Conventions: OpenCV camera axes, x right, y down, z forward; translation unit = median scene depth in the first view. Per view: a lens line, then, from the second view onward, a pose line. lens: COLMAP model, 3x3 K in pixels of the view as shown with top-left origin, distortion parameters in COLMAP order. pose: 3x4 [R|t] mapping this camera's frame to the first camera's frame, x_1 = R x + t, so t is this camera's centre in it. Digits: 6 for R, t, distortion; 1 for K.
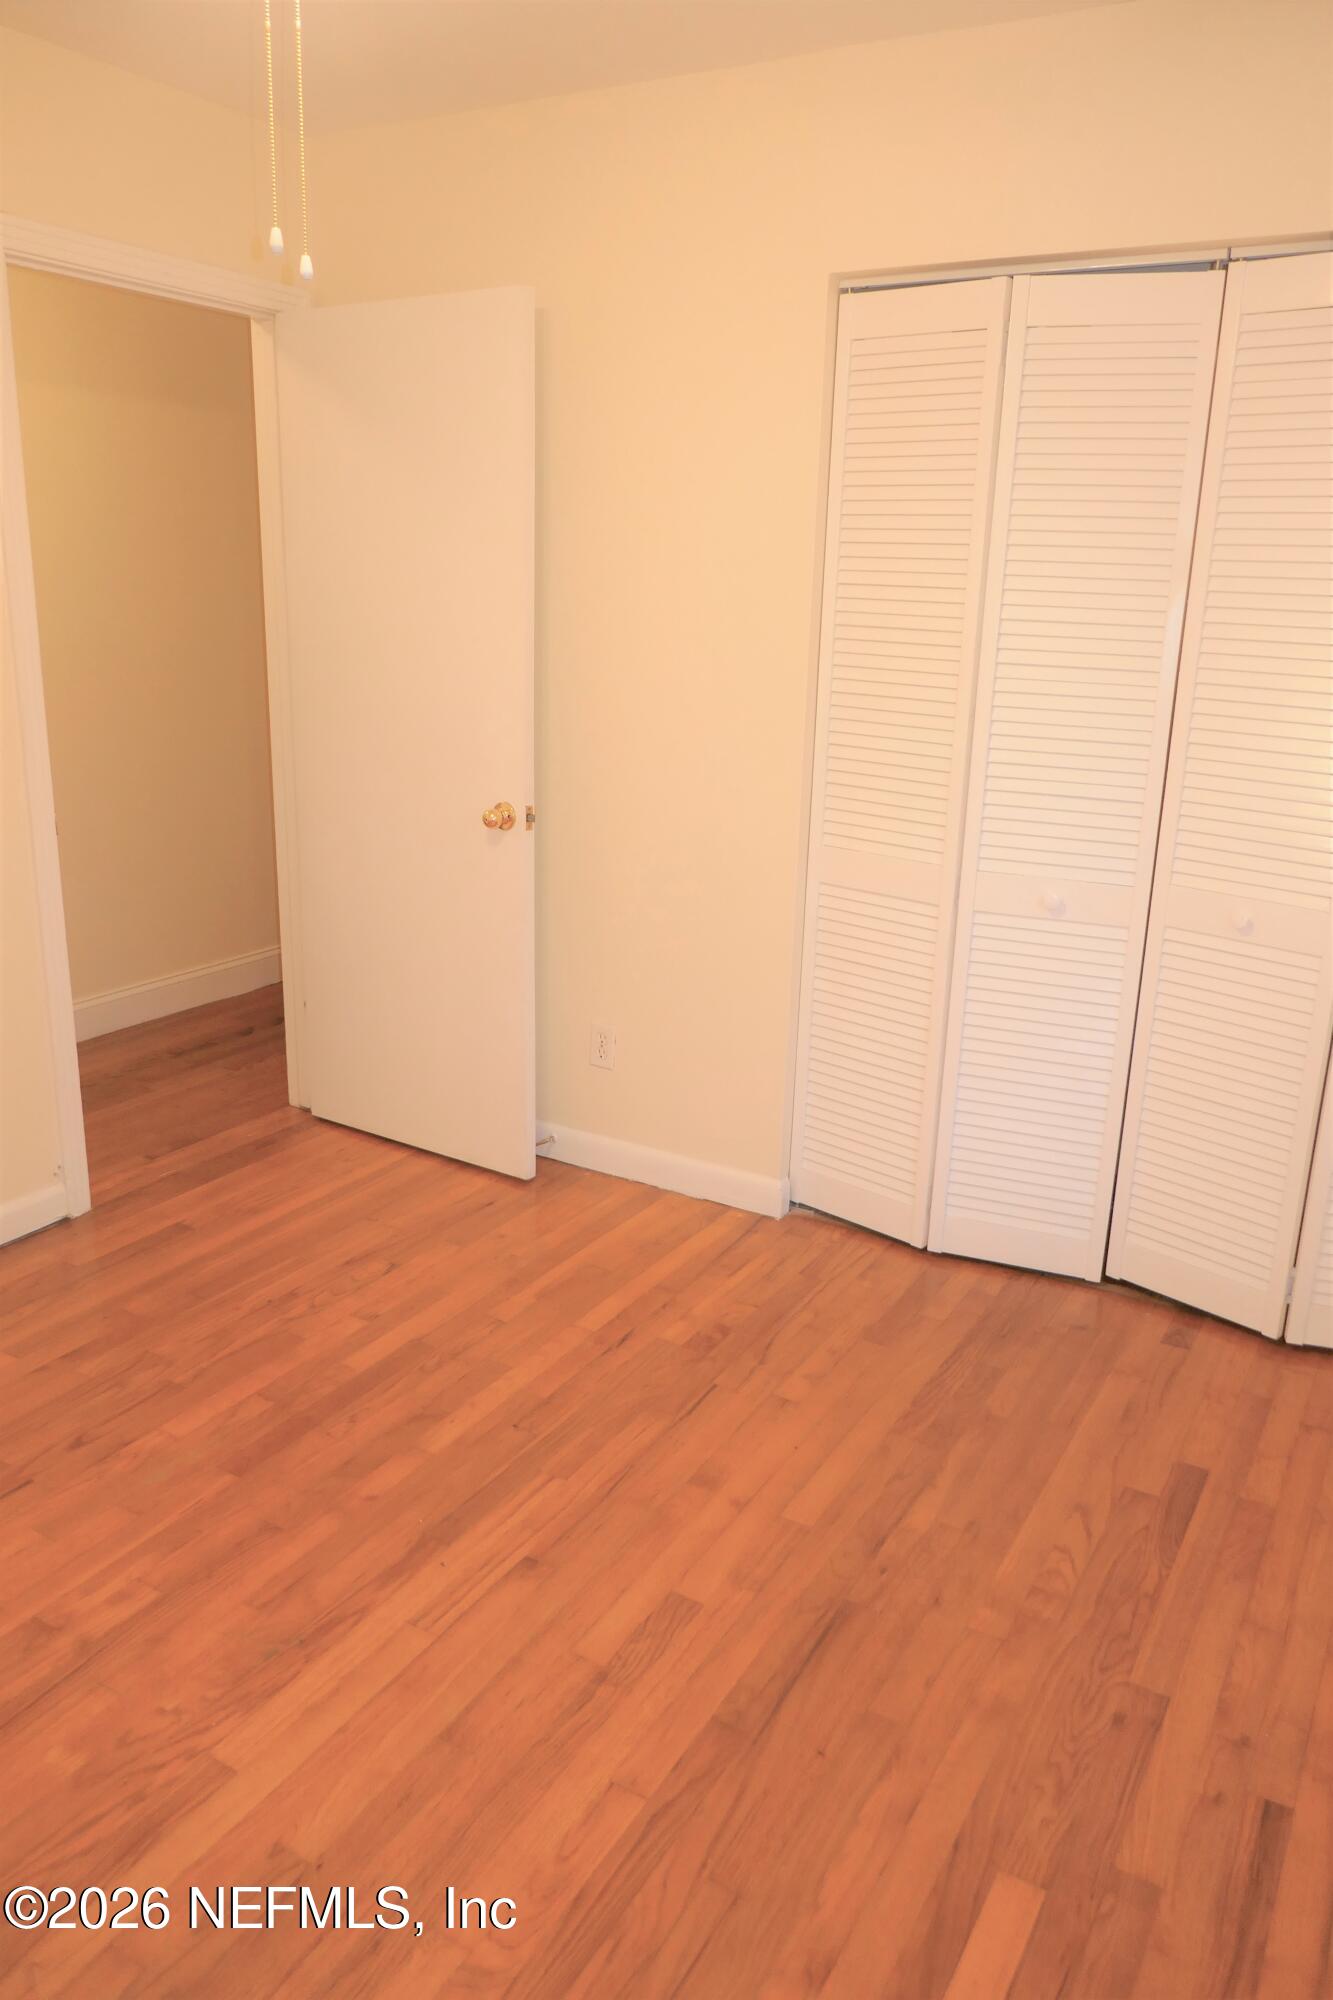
lens RADIAL K [[1441.4, 0, 665.2], [0, 1441.4, 1000.0], [0, 0, 1]] dist [-0.015354, -0.006103]
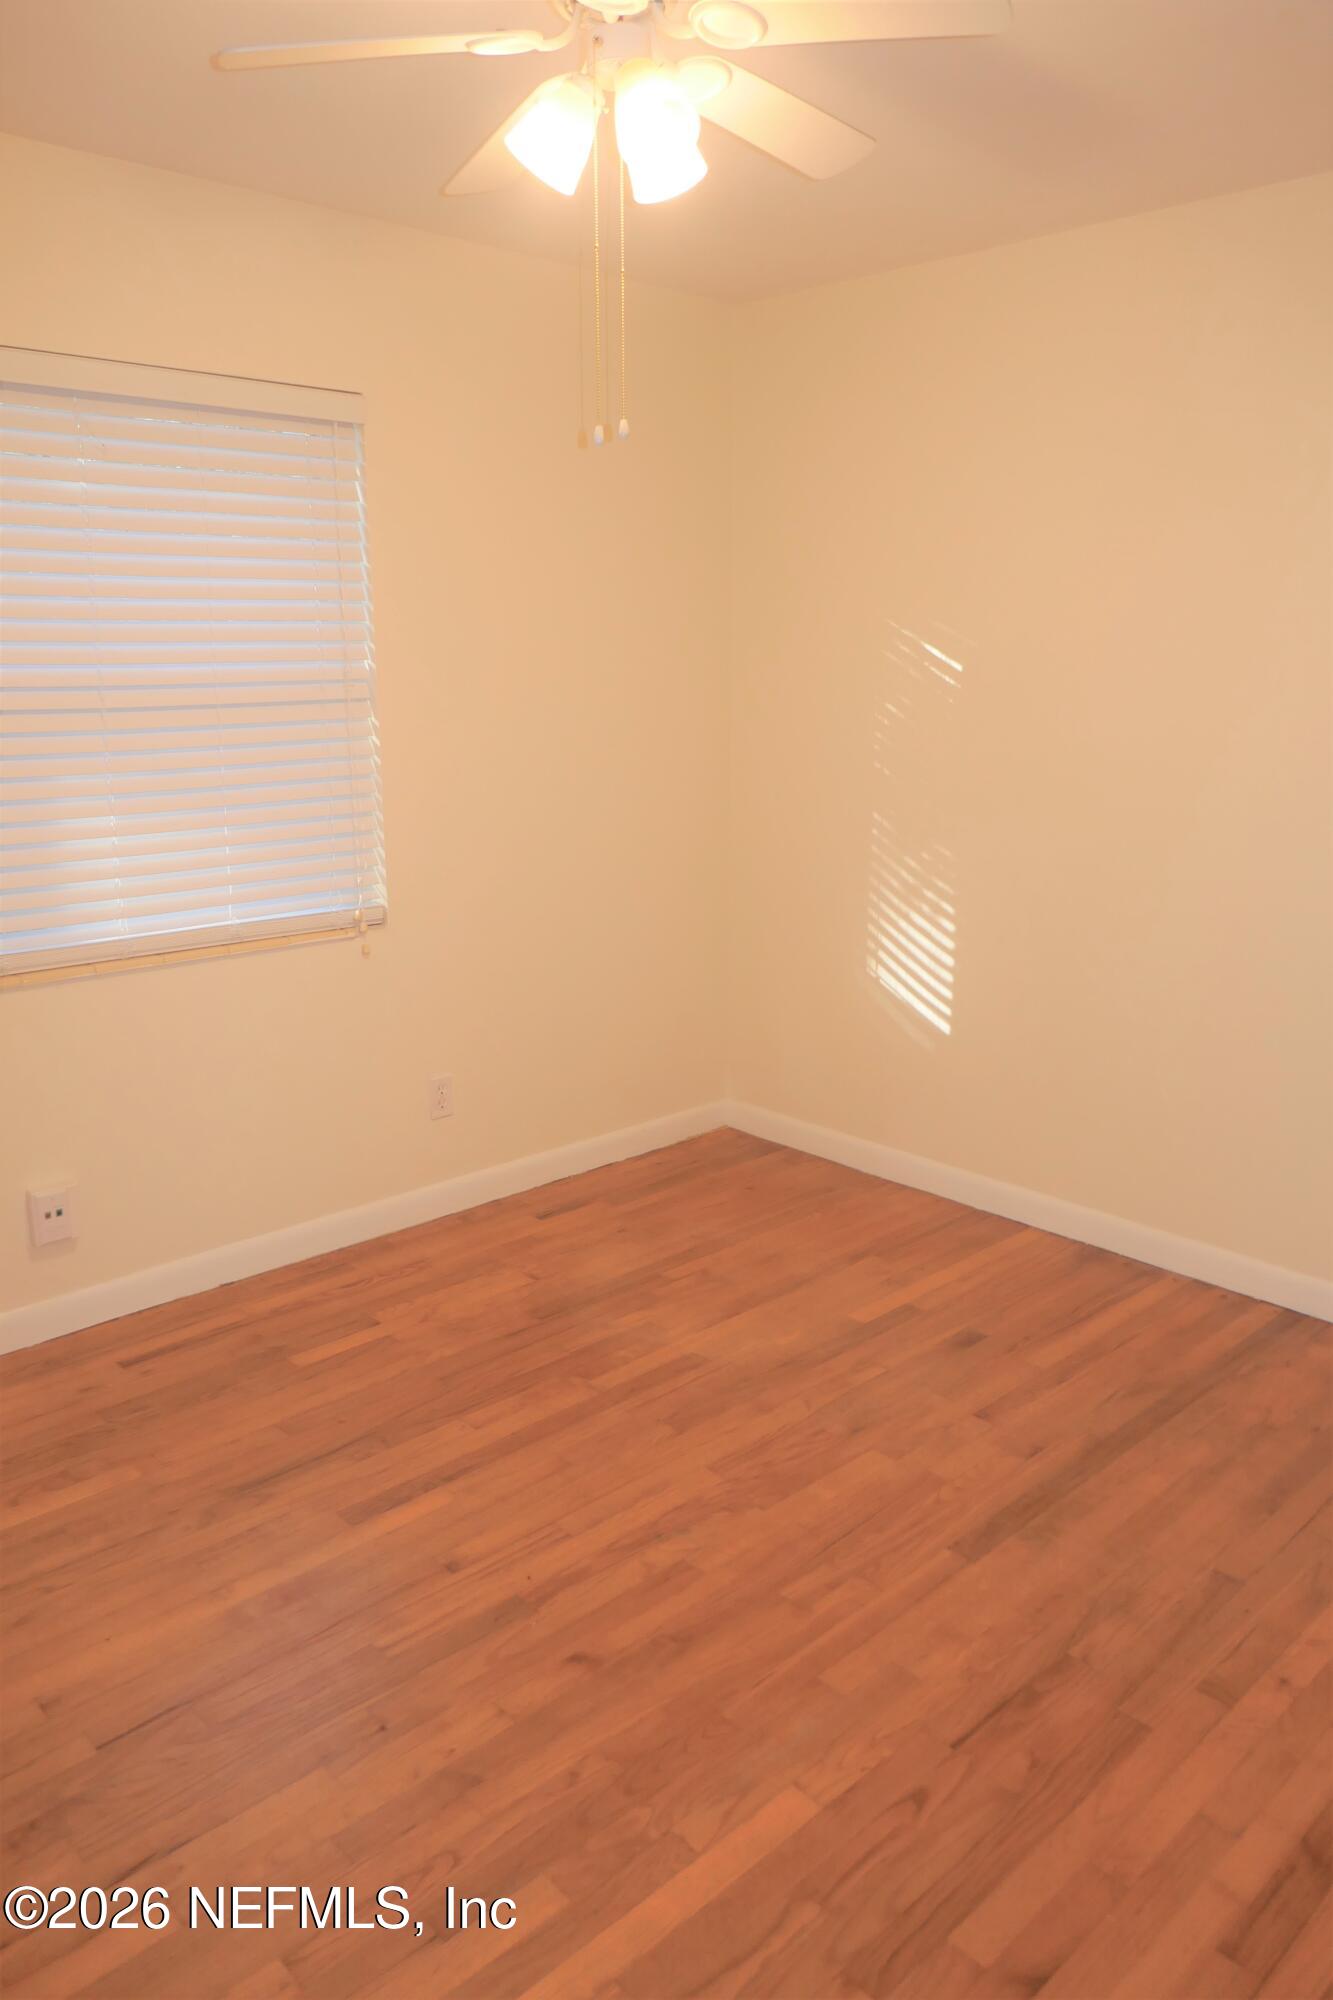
lens RADIAL K [[1441.4, 0, 666.4], [0, 1441.4, 1000.1], [0, 0, 1]] dist [-0.015354, -0.006103]
pose [[-0.960516, -0.094144, 0.261814, -0.525052], [0.044908, 0.876214, 0.479826, -0.535156], [-0.274578, 0.472638, -0.837389, 1.762926]]
